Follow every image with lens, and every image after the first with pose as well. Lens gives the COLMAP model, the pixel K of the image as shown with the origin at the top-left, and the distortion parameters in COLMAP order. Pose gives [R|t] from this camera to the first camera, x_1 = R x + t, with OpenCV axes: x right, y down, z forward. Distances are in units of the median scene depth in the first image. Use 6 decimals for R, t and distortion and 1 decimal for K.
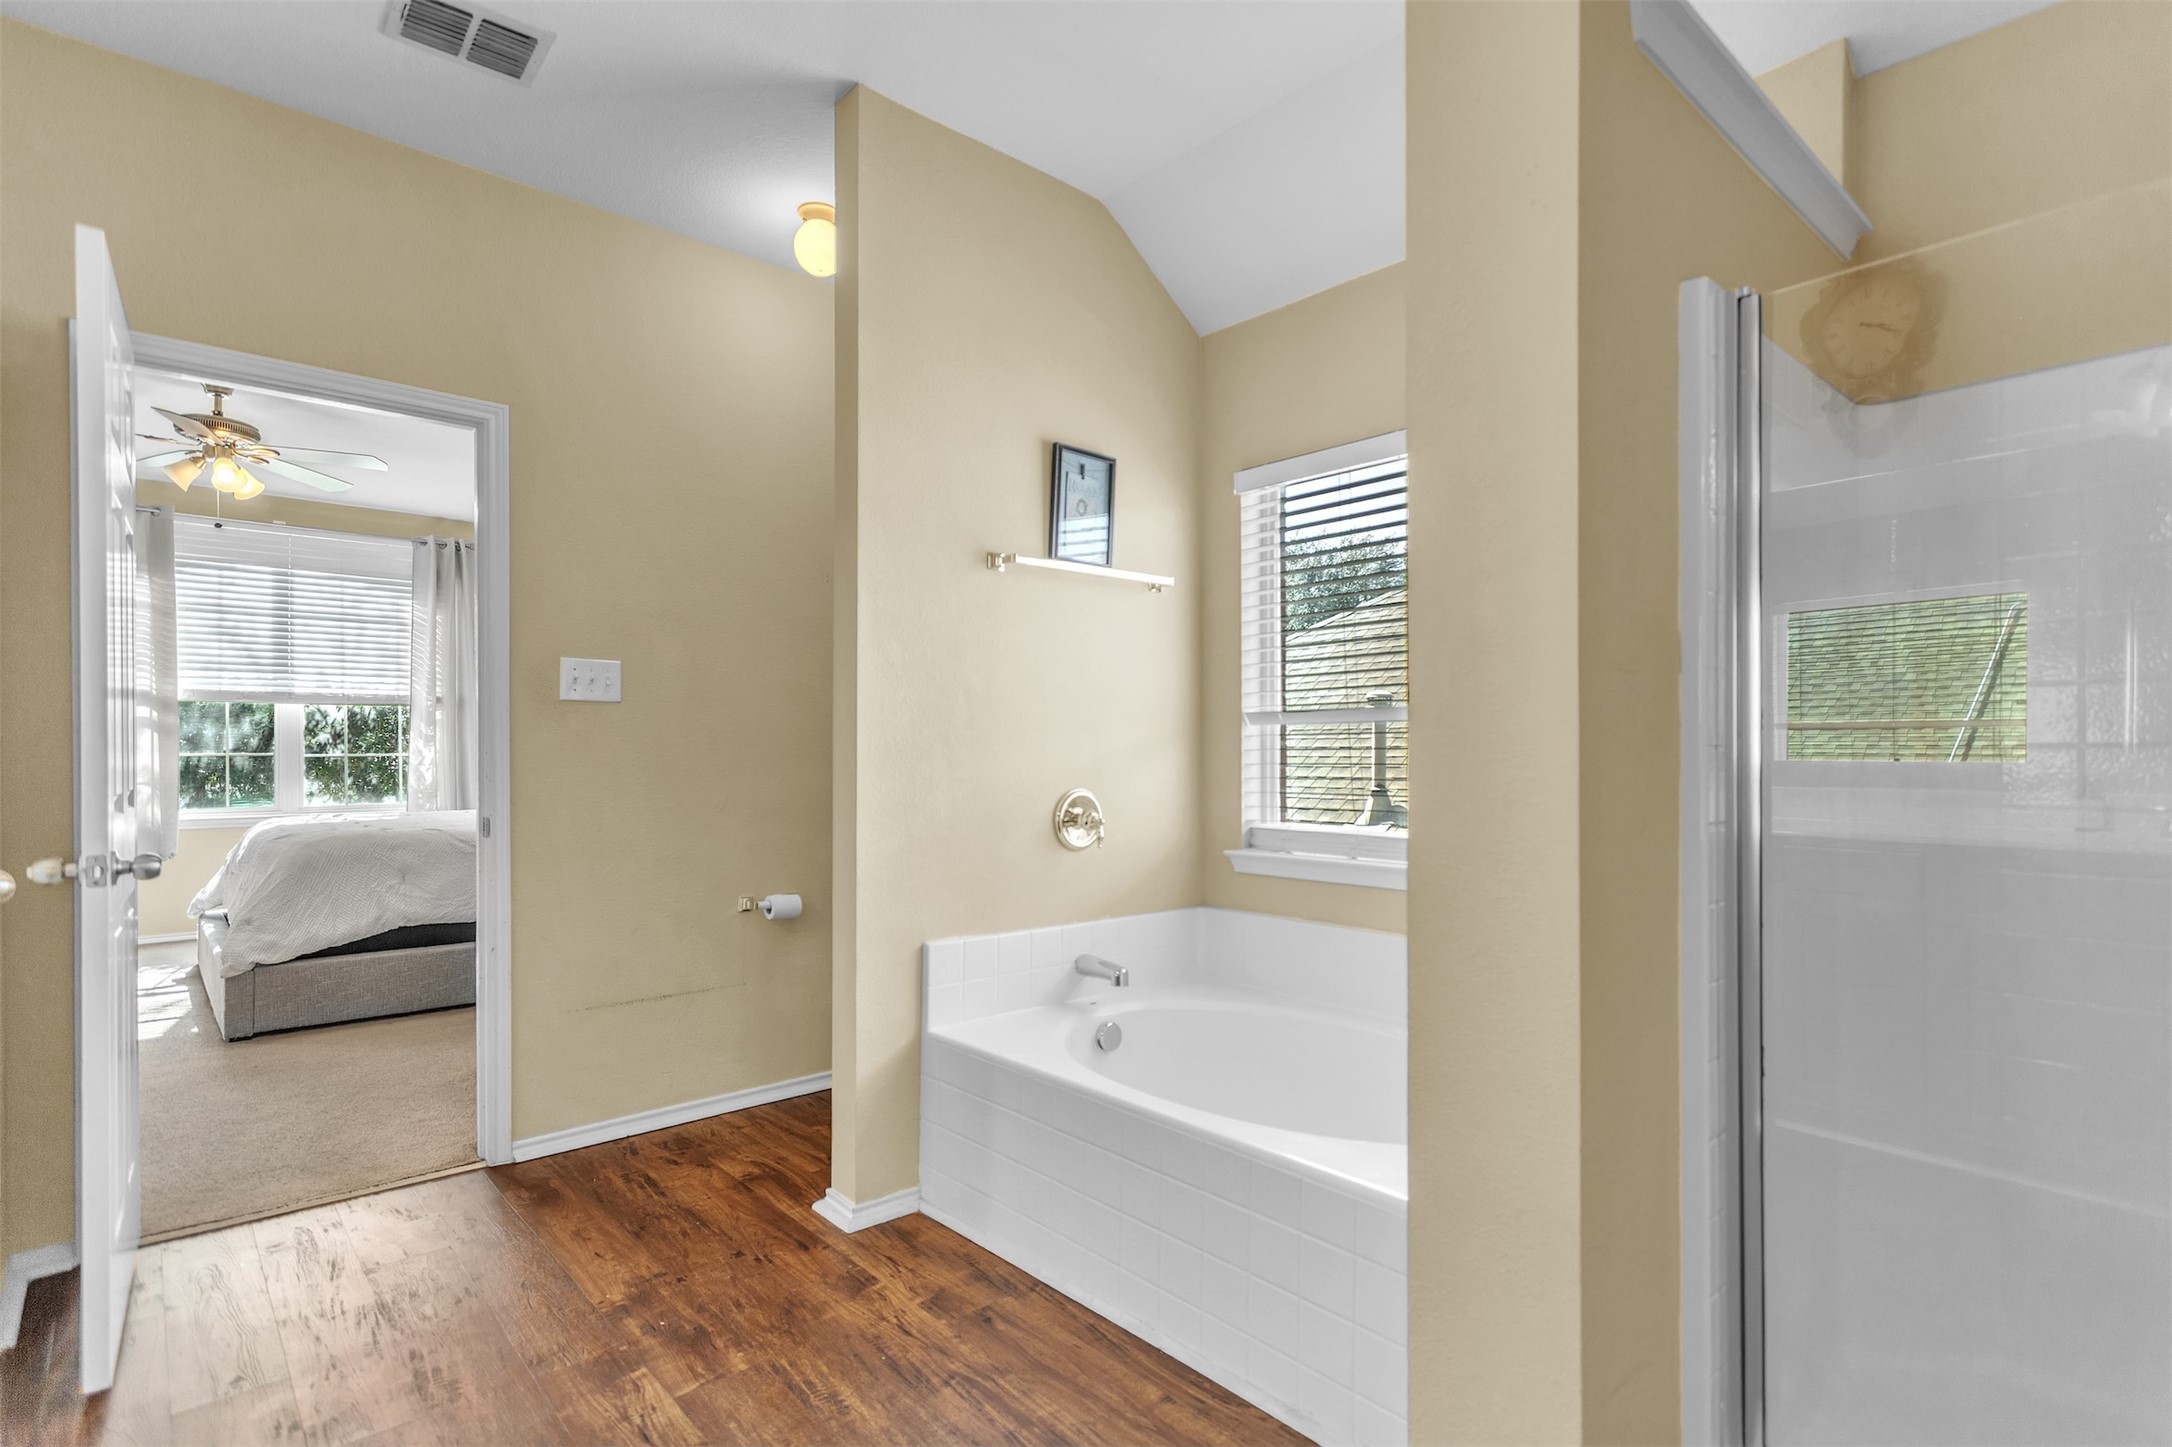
lens RADIAL K [[1064.1, 0, 1090.5], [0, 1064.1, 757.4], [0, 0, 1]] dist [0.001673, 0.000183]
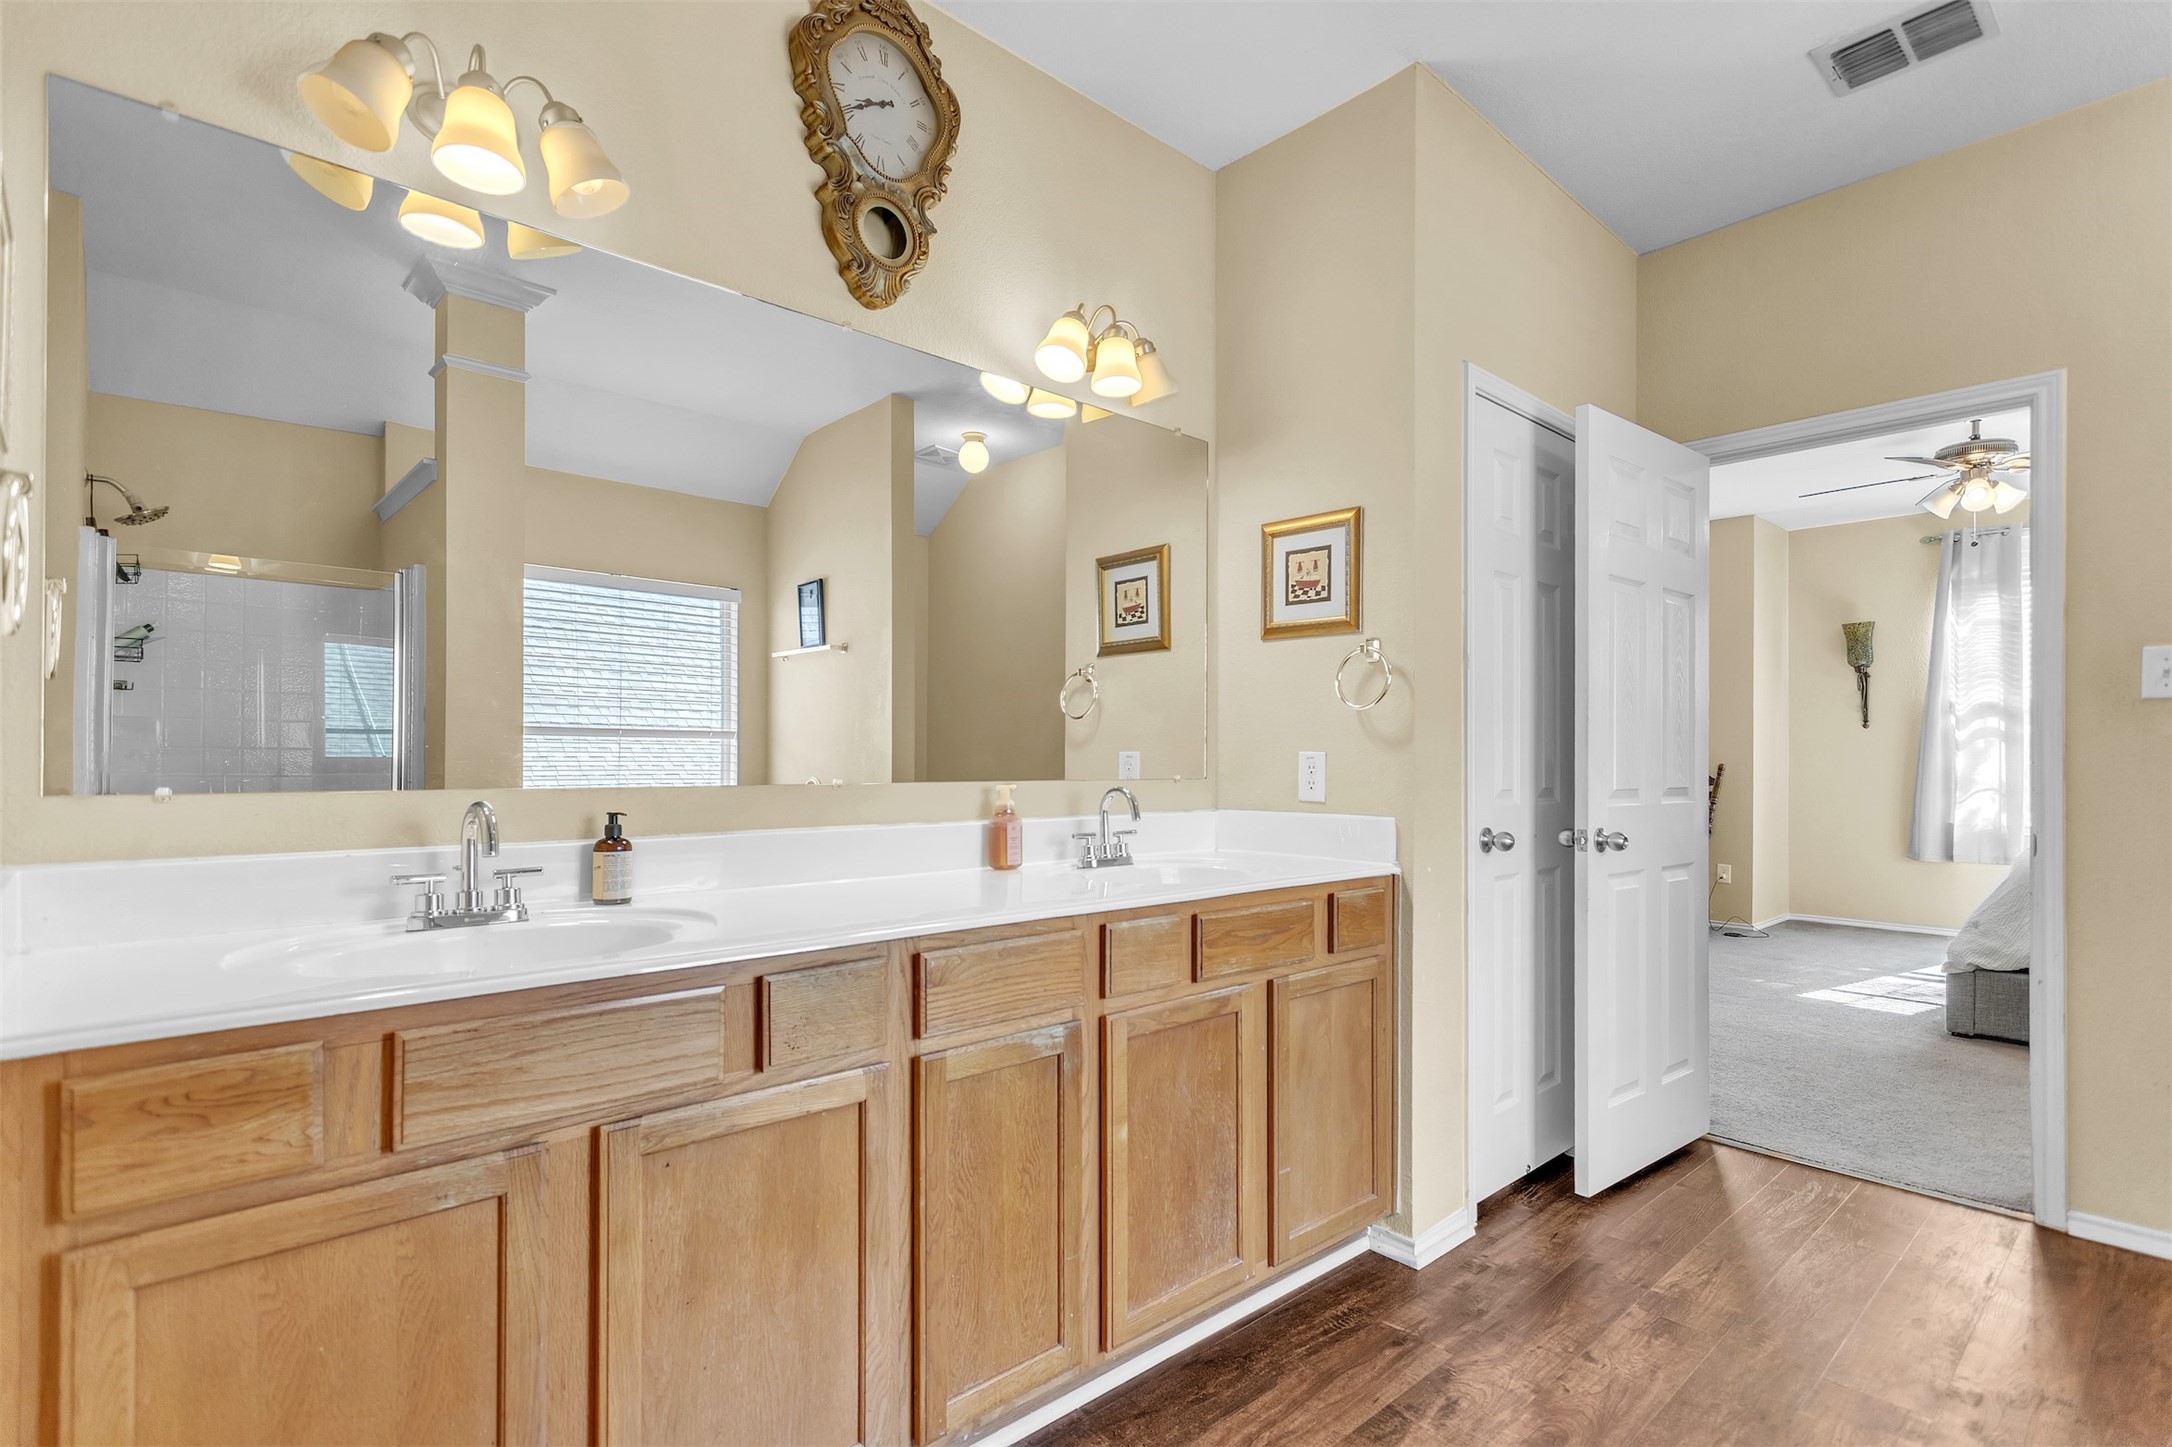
lens RADIAL K [[1046.5, 0, 1090.0], [0, 1046.5, 737.6], [0, 0, 1]] dist [0.002767, -0.000115]
pose [[0.009657, -0.014475, -0.999849, 0.142456], [-0.013288, 0.999805, -0.014603, -0.000391], [0.999865, 0.013427, 0.009462, 0.086507]]
